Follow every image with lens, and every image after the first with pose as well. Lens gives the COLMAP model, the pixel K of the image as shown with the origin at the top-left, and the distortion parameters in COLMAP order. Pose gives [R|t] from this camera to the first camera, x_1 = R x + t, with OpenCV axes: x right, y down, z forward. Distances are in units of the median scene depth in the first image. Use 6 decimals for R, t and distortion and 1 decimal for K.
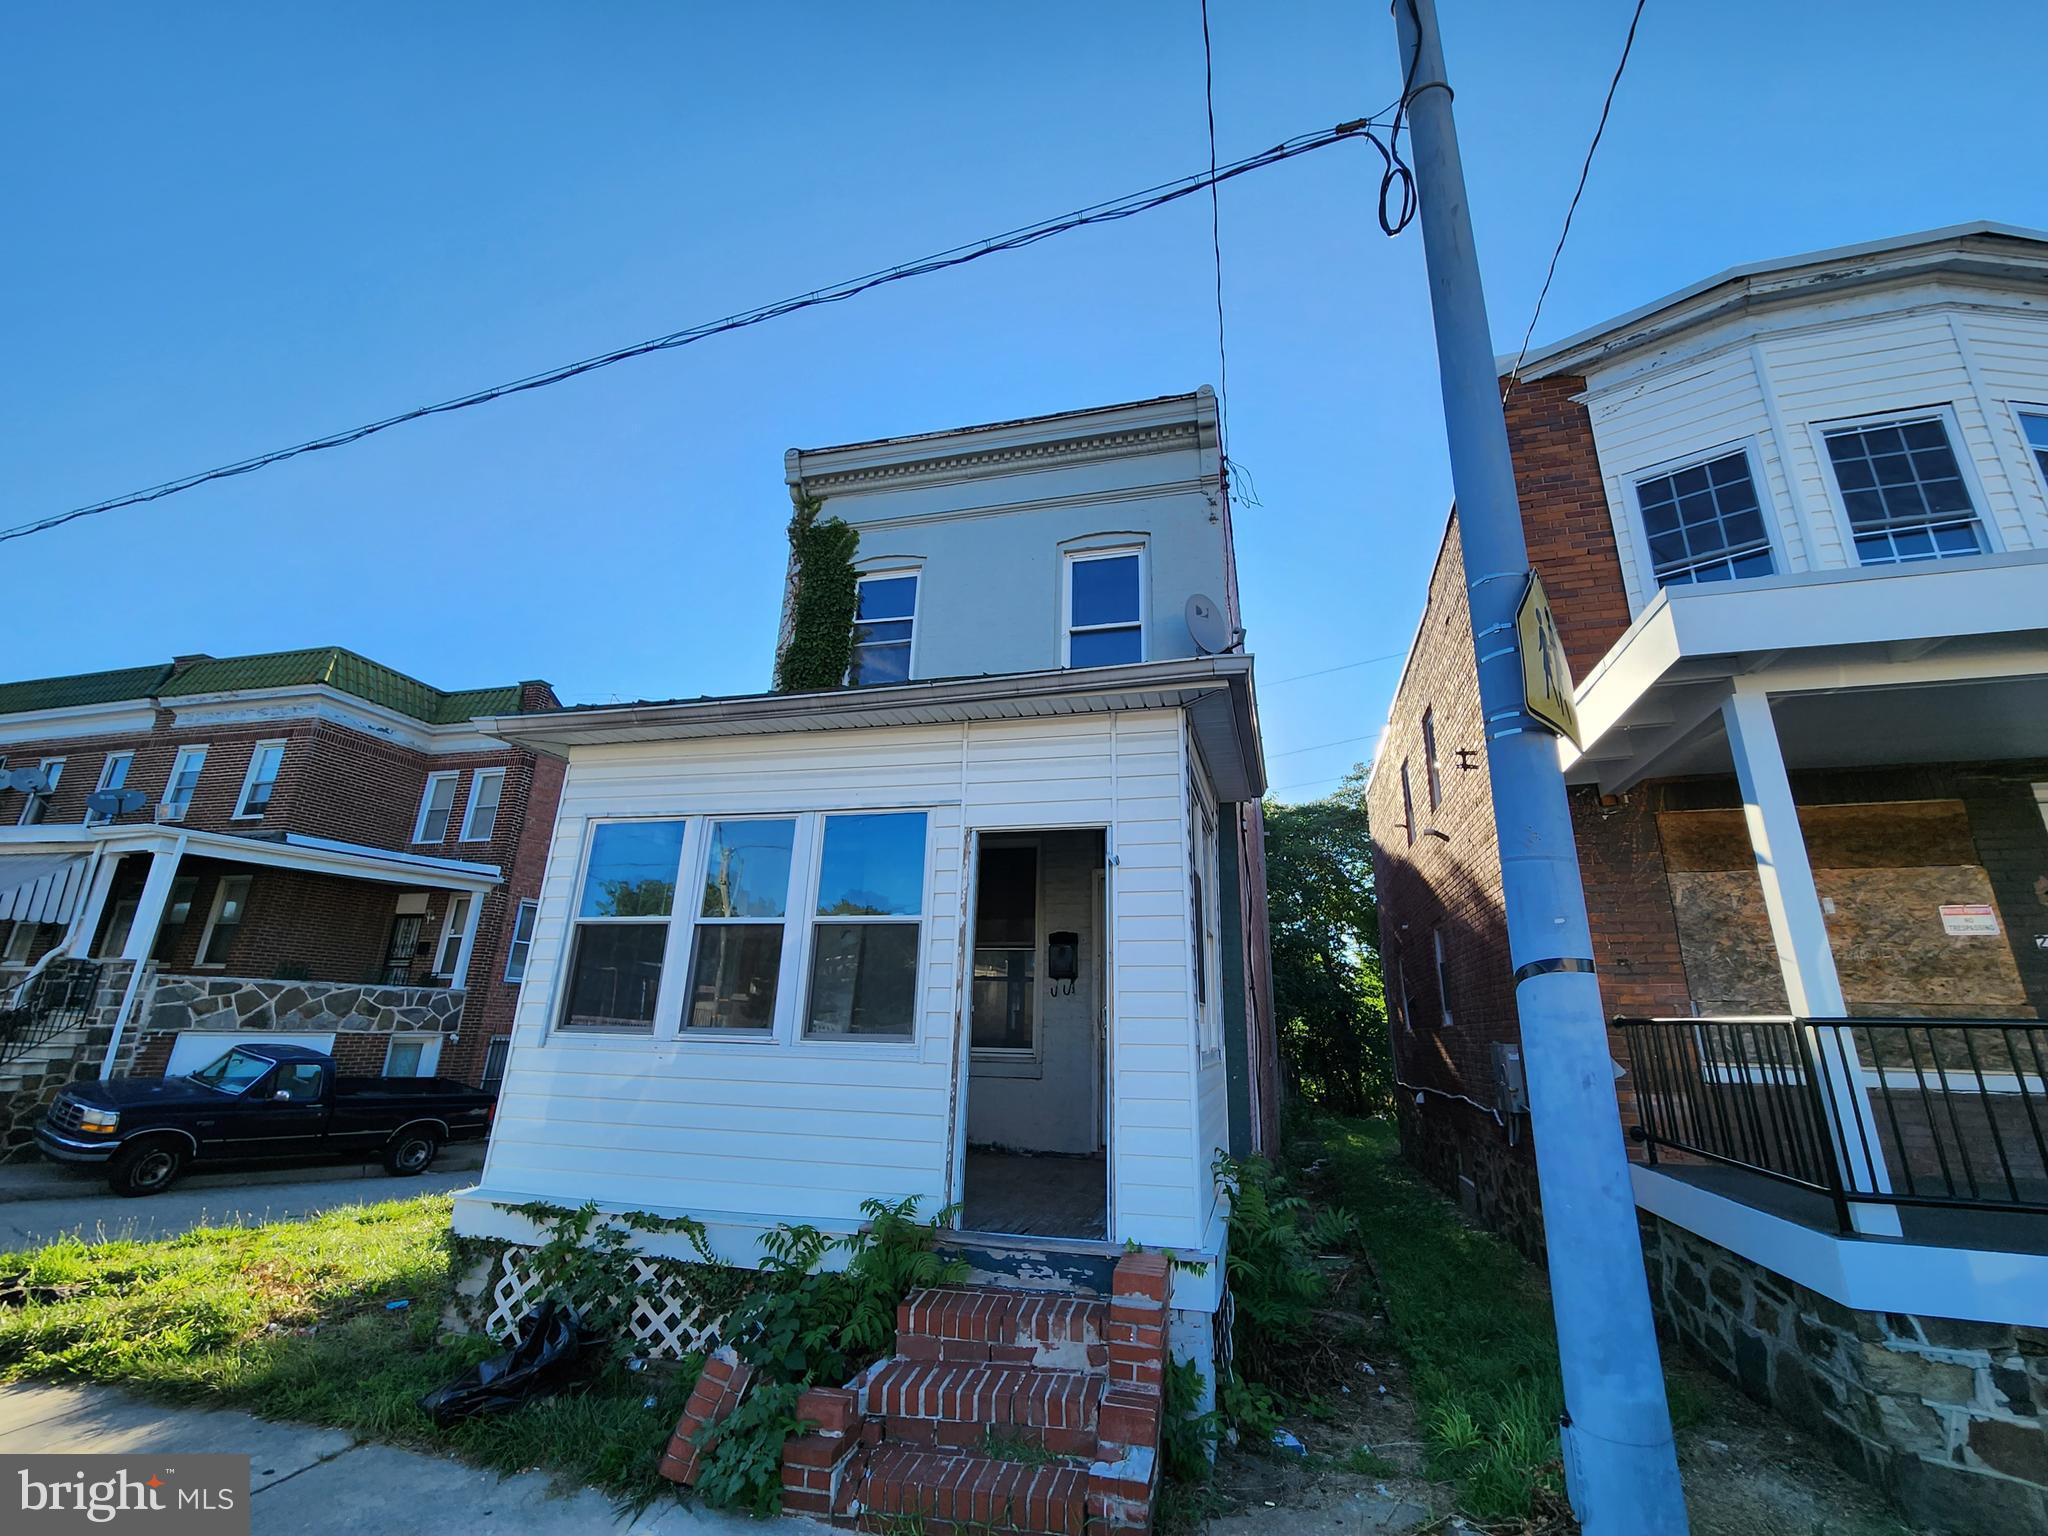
lens RADIAL K [[843.5, 0, 1025.2], [0, 843.5, 772.1], [0, 0, 1]] dist [-0.002097, -0.000275]
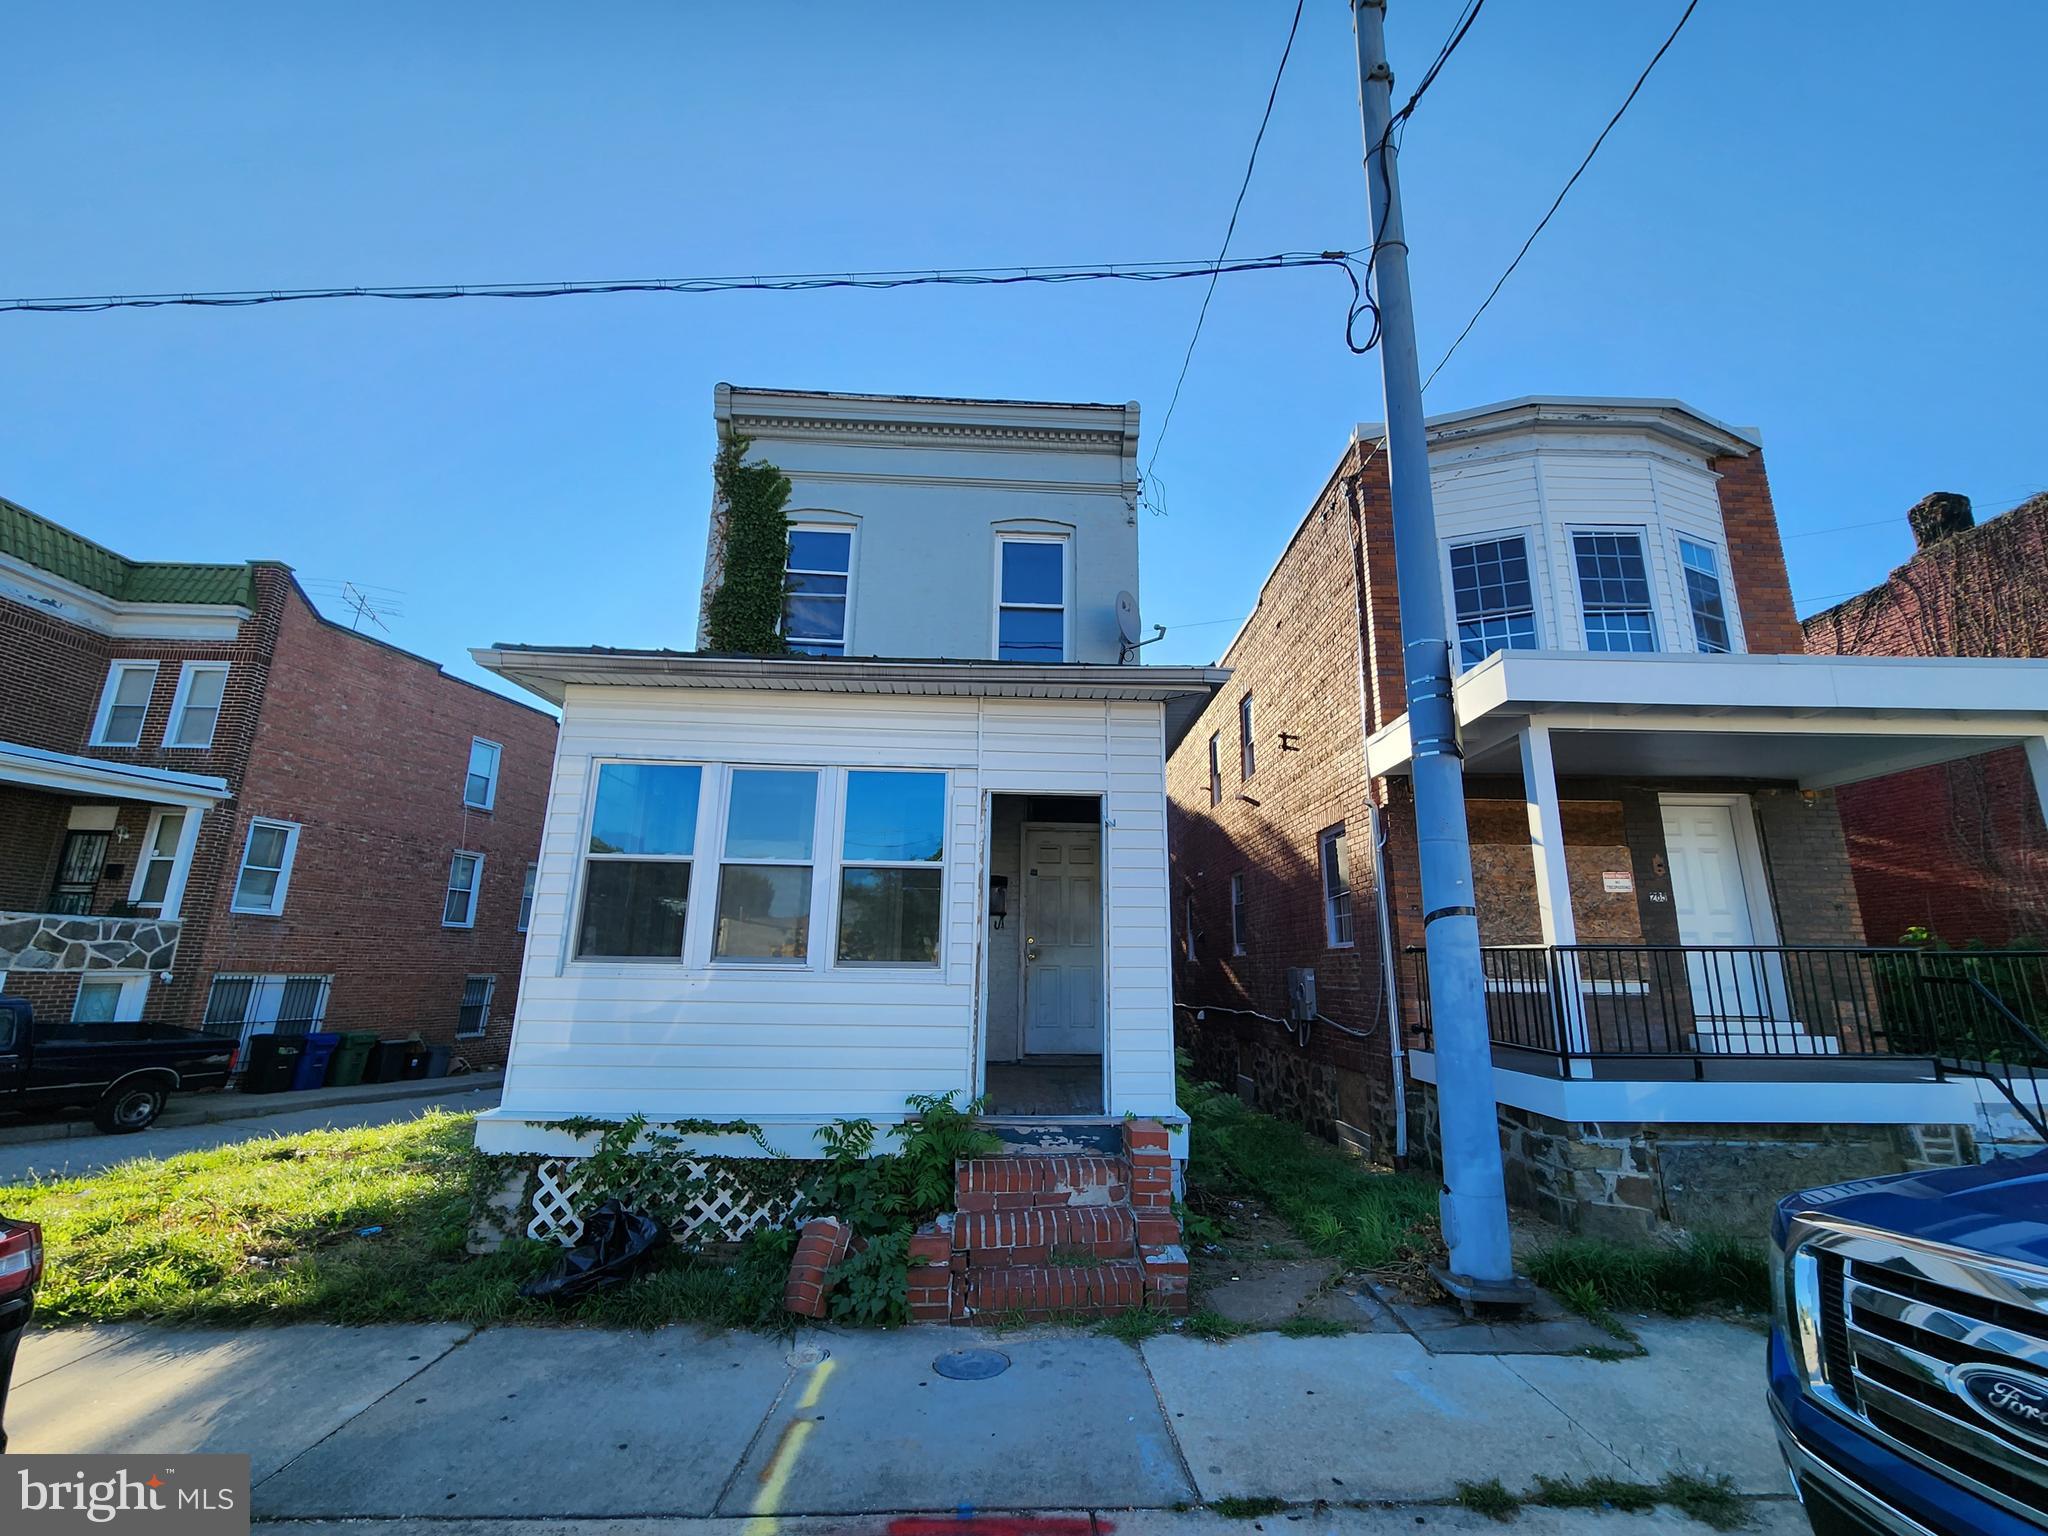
lens RADIAL K [[843.5, 0, 1025.2], [0, 843.5, 772.1], [0, 0, 1]] dist [-0.002097, -0.000275]
pose [[0.958976, 0.055205, 0.278060, -0.303072], [-0.075368, 0.995205, 0.062346, -0.031309], [-0.273285, -0.080745, 0.958538, -0.125796]]
